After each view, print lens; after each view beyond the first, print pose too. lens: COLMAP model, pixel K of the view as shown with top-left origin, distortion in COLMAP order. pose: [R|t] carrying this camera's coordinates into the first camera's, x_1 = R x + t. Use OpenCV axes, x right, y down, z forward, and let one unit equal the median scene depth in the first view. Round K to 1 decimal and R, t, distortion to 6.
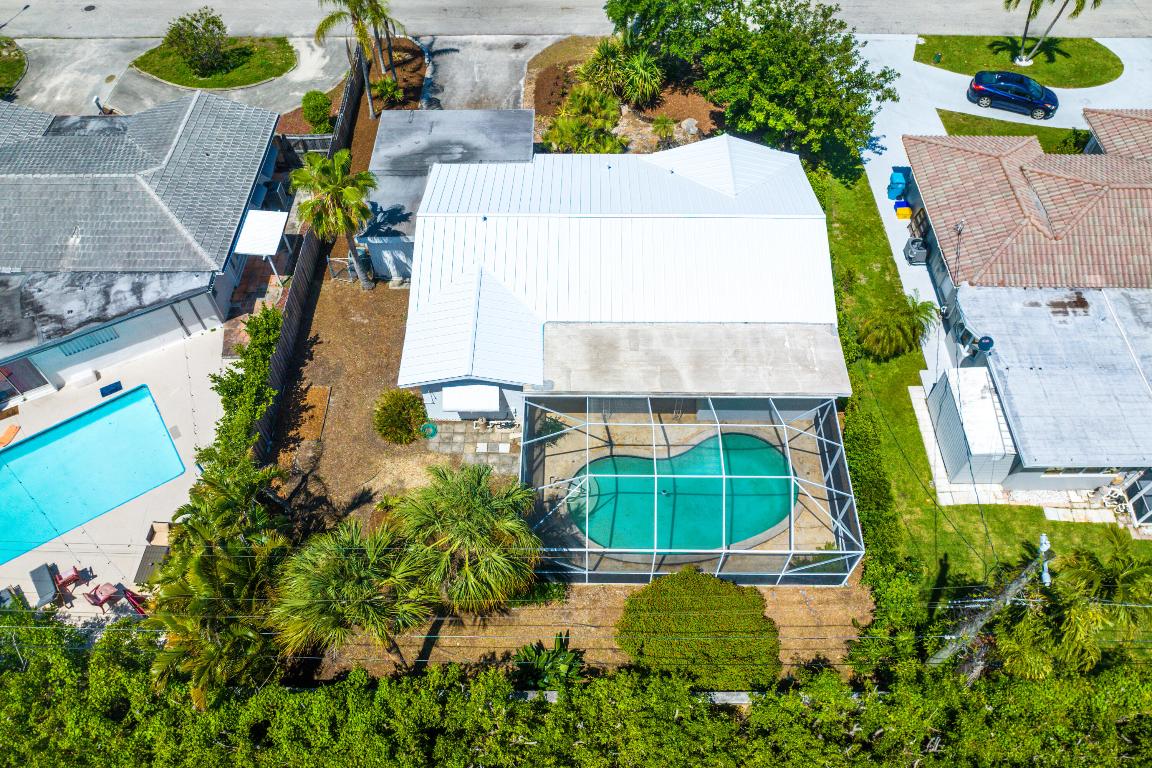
lens RADIAL K [[805.1, 0, 569.7], [0, 805.1, 389.2], [0, 0, 1]] dist [-0.041817, -0.005015]
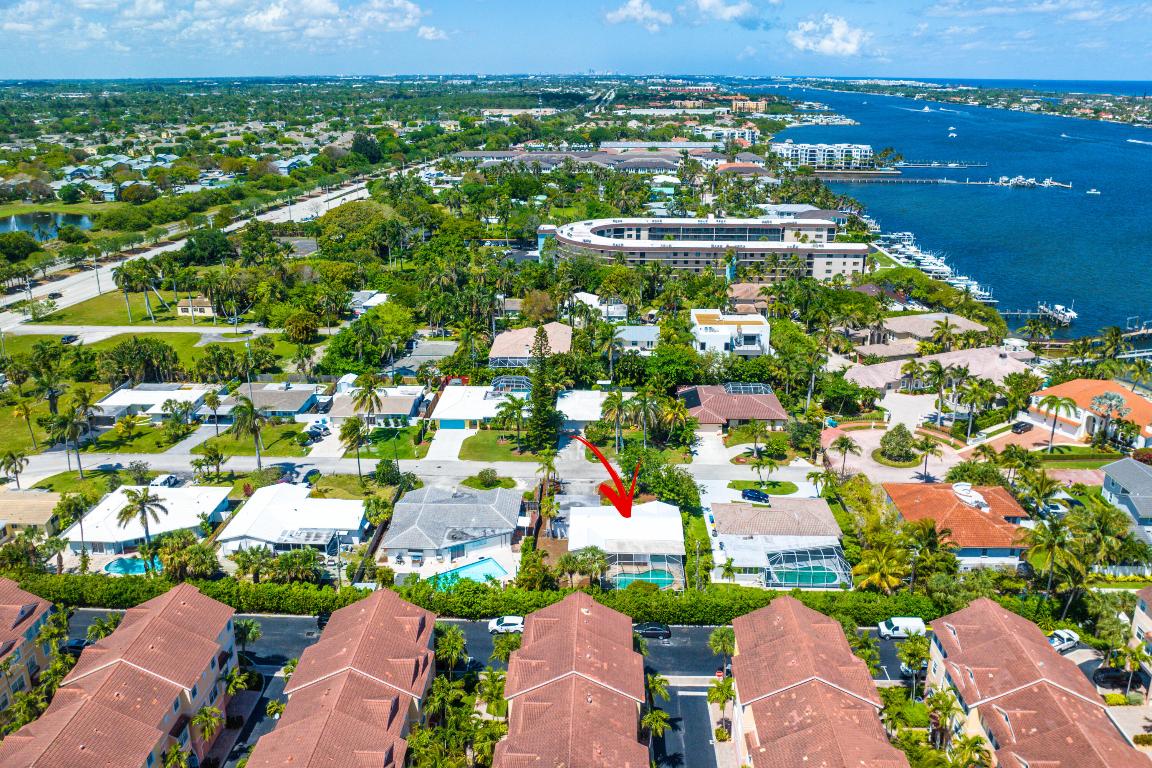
lens RADIAL K [[867.7, 0, 574.4], [0, 867.7, 390.5], [0, 0, 1]] dist [-0.005046, -0.008081]
pose [[0.999641, 0.019051, -0.018856, -0.108939], [-0.026284, 0.834630, -0.550183, 1.502649], [0.005256, 0.550481, 0.834831, -2.651573]]
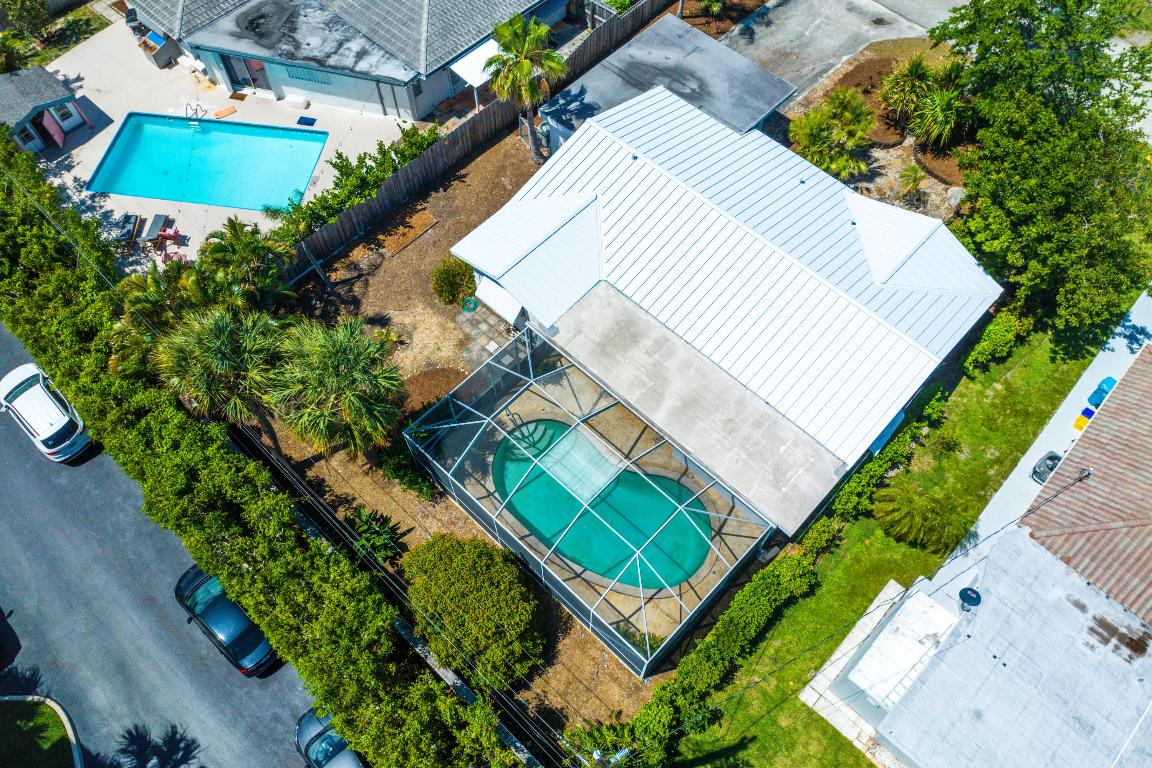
lens RADIAL K [[805.1, 0, 574.4], [0, 805.1, 406.8], [0, 0, 1]] dist [-0.041817, -0.005015]
pose [[0.738073, 0.603075, -0.302570, 0.311855], [-0.554174, 0.797644, 0.238023, -0.162143], [0.384889, -0.008002, 0.922928, 0.078425]]
